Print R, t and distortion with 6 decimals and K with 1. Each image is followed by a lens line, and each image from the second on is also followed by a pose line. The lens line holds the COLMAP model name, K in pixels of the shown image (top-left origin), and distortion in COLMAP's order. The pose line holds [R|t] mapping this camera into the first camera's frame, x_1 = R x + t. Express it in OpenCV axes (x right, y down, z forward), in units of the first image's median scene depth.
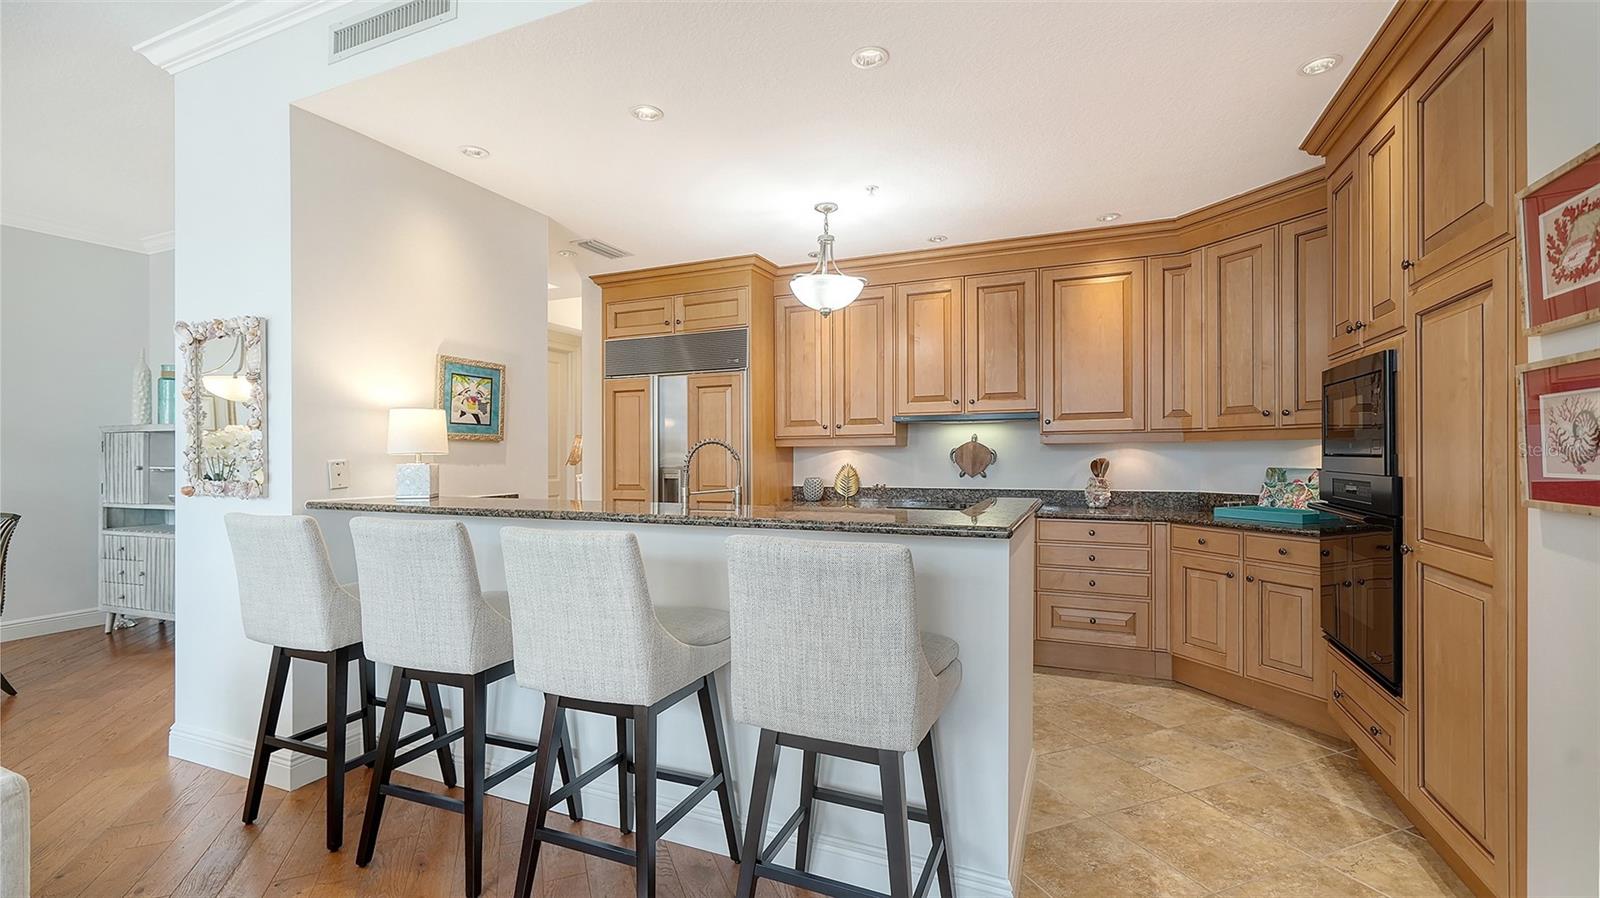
lens RADIAL K [[692.9, 0, 777.5], [0, 692.9, 455.5], [0, 0, 1]] dist [-0.000652, -0.000034]
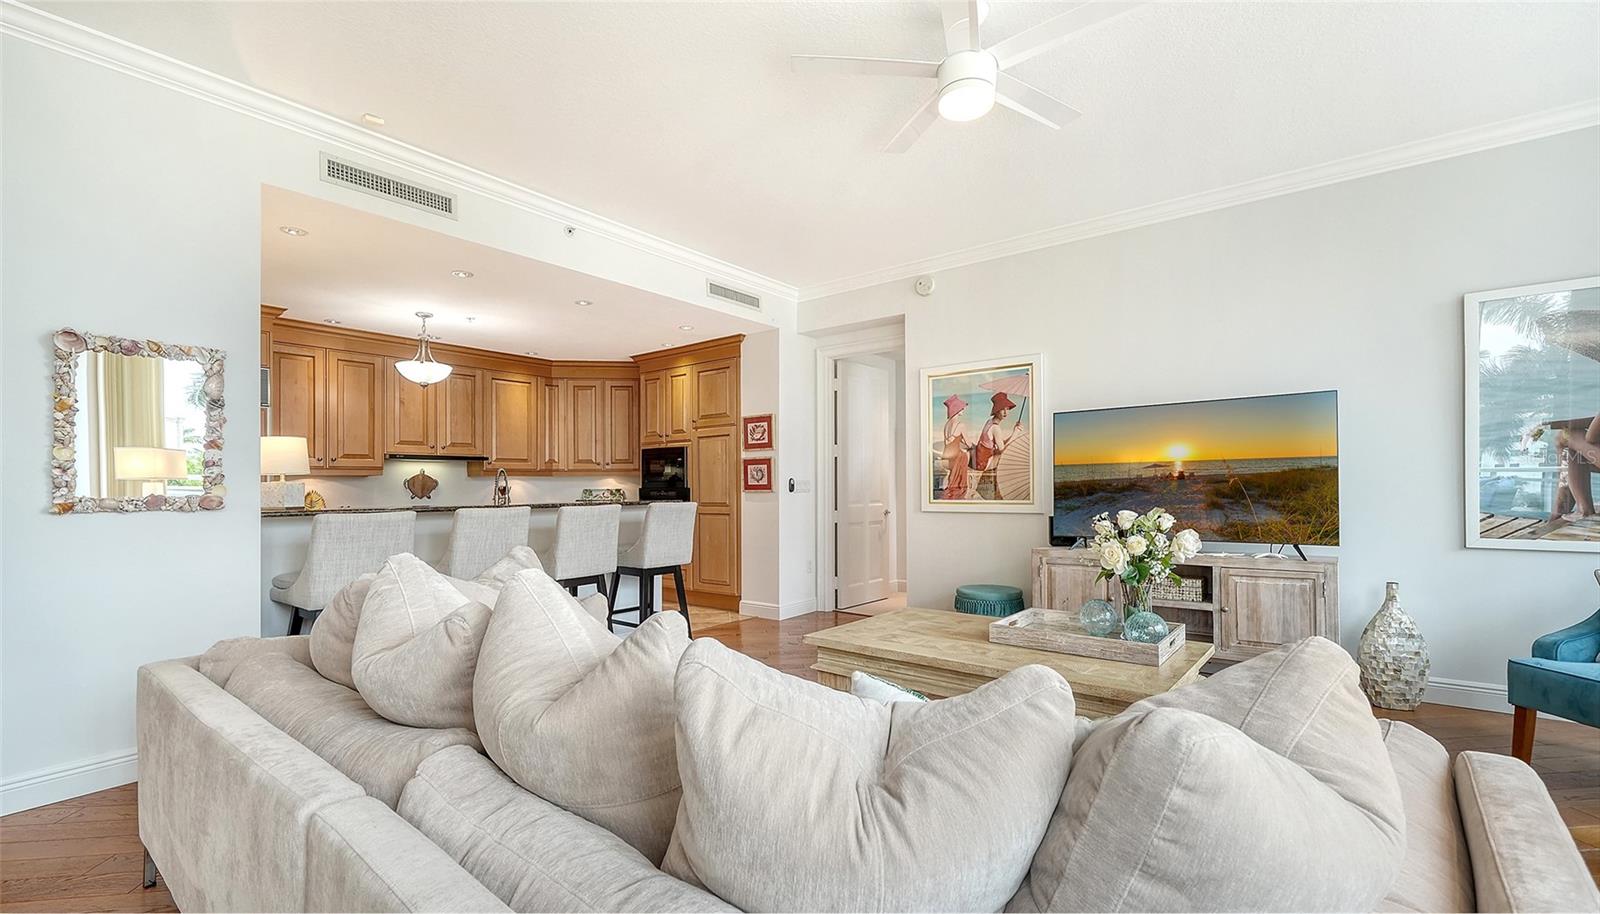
lens RADIAL K [[685.2, 0, 799.3], [0, 685.2, 471.6], [0, 0, 1]] dist [0.010901, 0.000050]
pose [[0.246775, 0.022695, 0.968807, -1.089233], [0.009884, 0.999615, -0.025934, 0.023700], [-0.969022, 0.015976, 0.246456, -0.133035]]
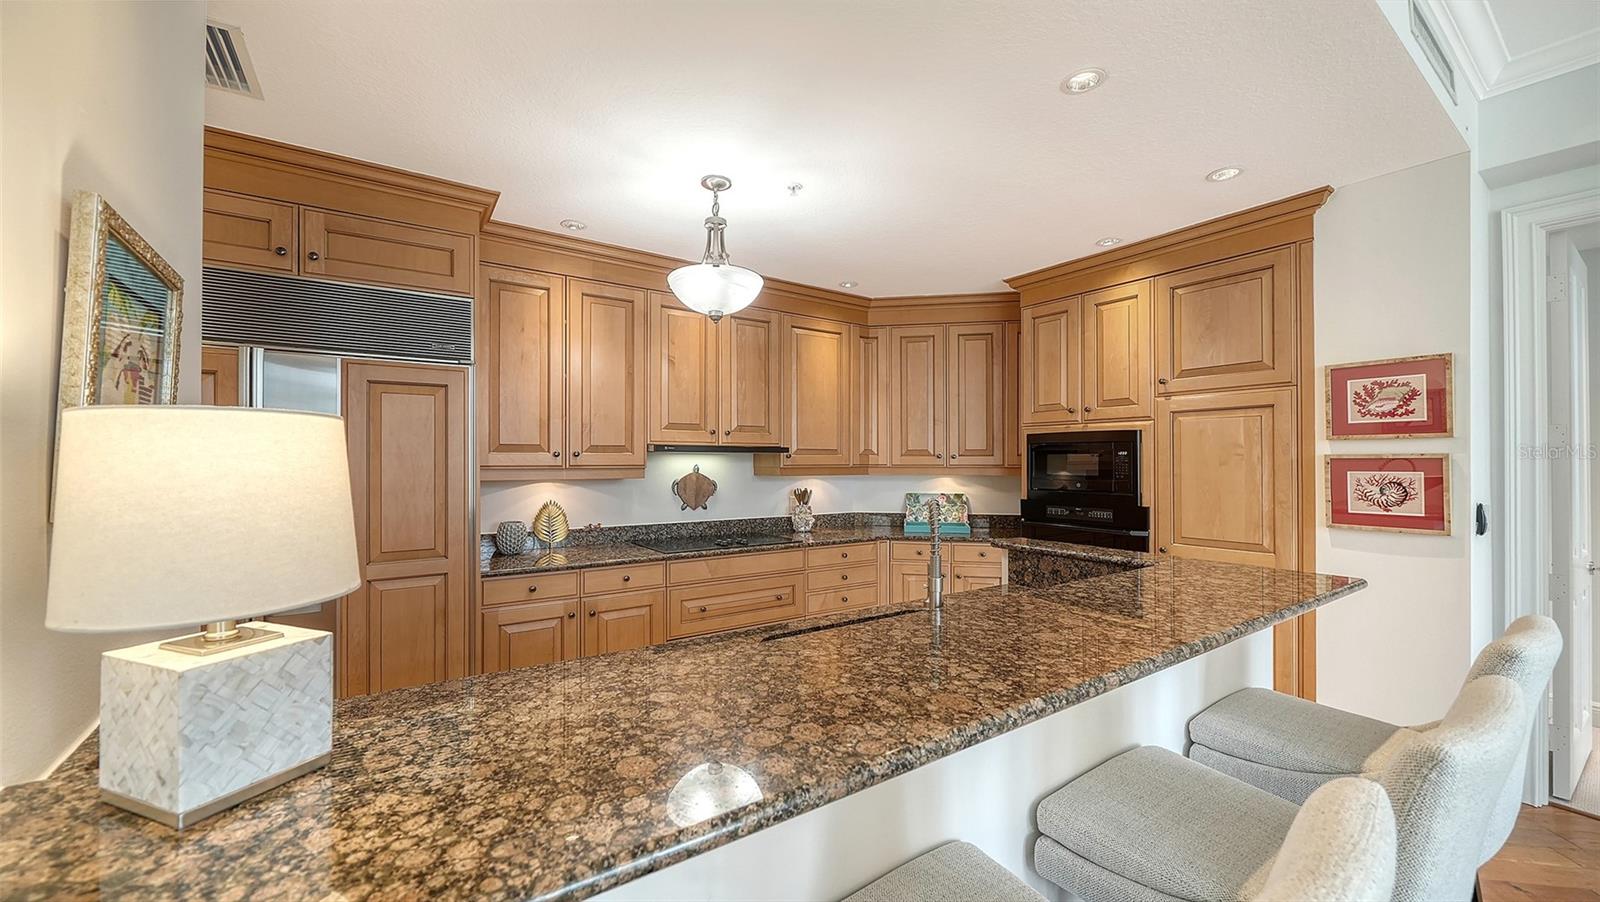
lens RADIAL K [[606.7, 0, 797.2], [0, 606.7, 454.9], [0, 0, 1]] dist [-0.001408, -0.000189]
pose [[0.514611, 0.014545, 0.857300, -0.439299], [-0.002080, 0.999874, -0.015716, -0.038096], [-0.857421, 0.006304, 0.514577, 0.537103]]
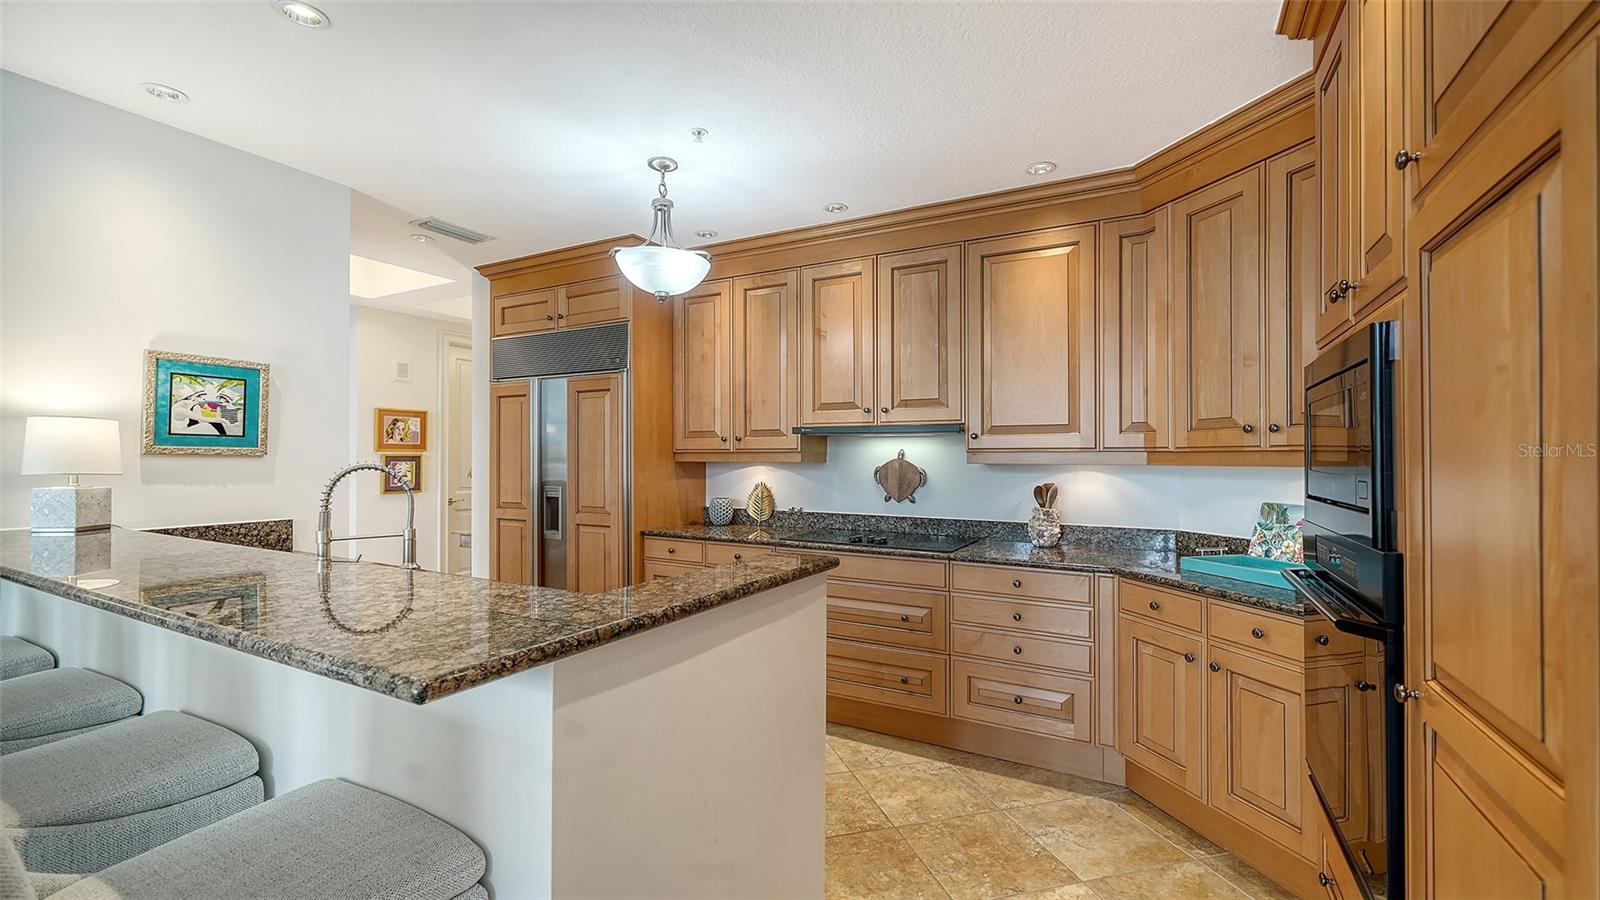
lens RADIAL K [[677.1, 0, 770.3], [0, 677.1, 451.2], [0, 0, 1]] dist [0.004167, -0.000015]
pose [[0.995146, 0.010180, -0.097881, 0.251304], [-0.011529, 0.999846, -0.013221, -0.020081], [0.097731, 0.014285, 0.995110, 0.228918]]
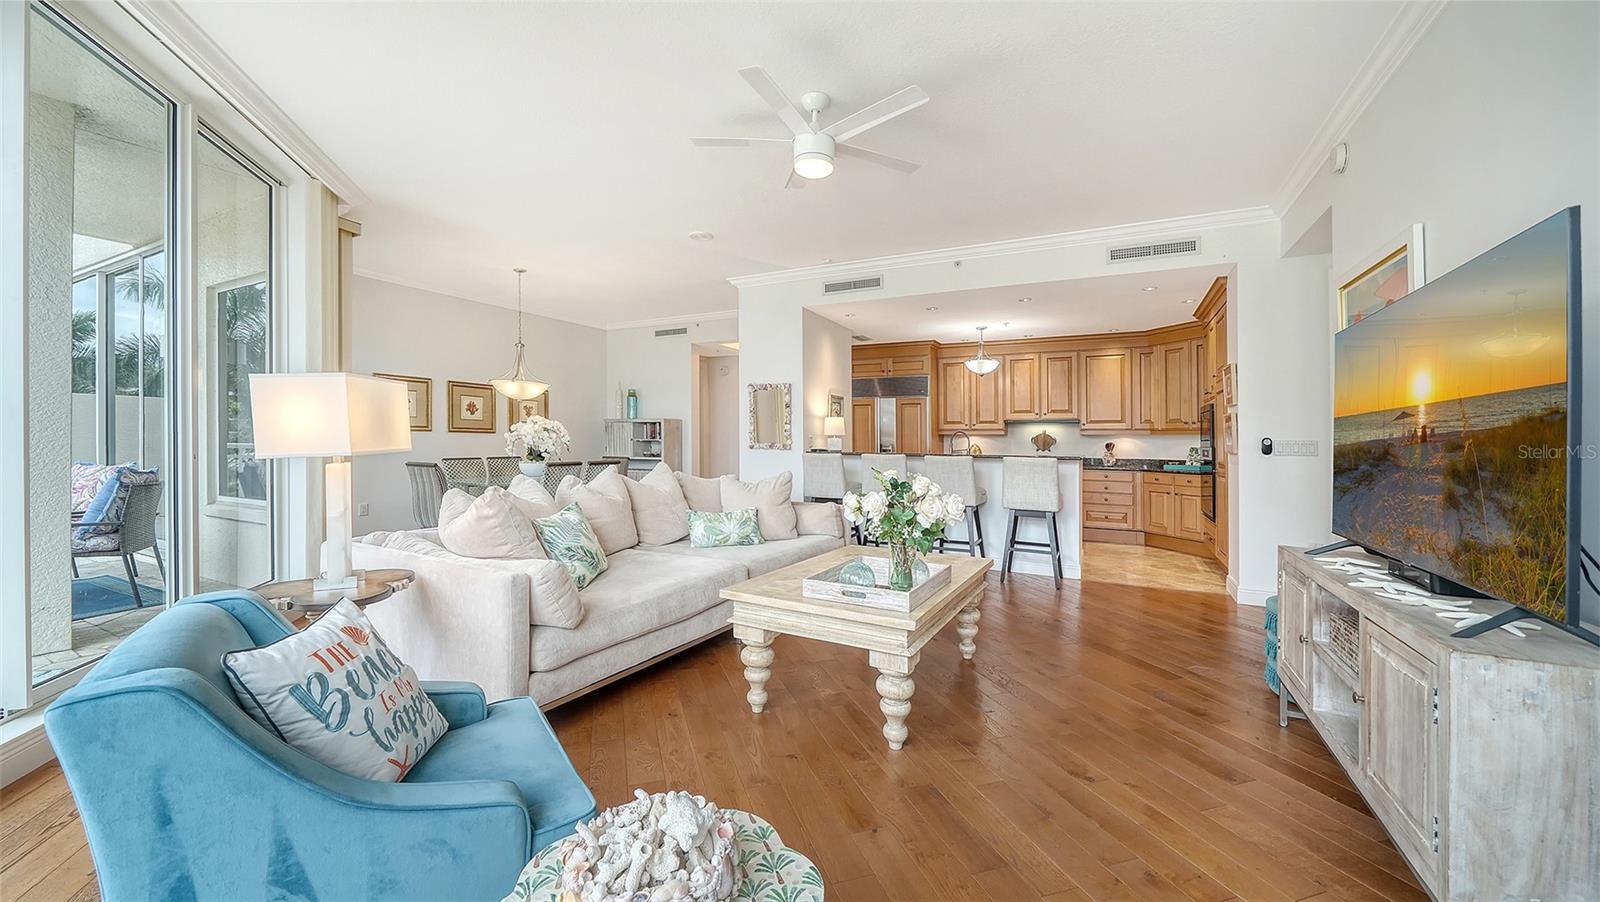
lens RADIAL K [[599.1, 0, 779.0], [0, 599.1, 424.0], [0, 0, 1]] dist [-0.000611, -0.000075]
pose [[0.996834, 0.013380, -0.078374, -0.404626], [-0.015795, 0.999417, -0.030274, 0.020781], [0.077923, 0.031416, 0.996464, -0.916822]]
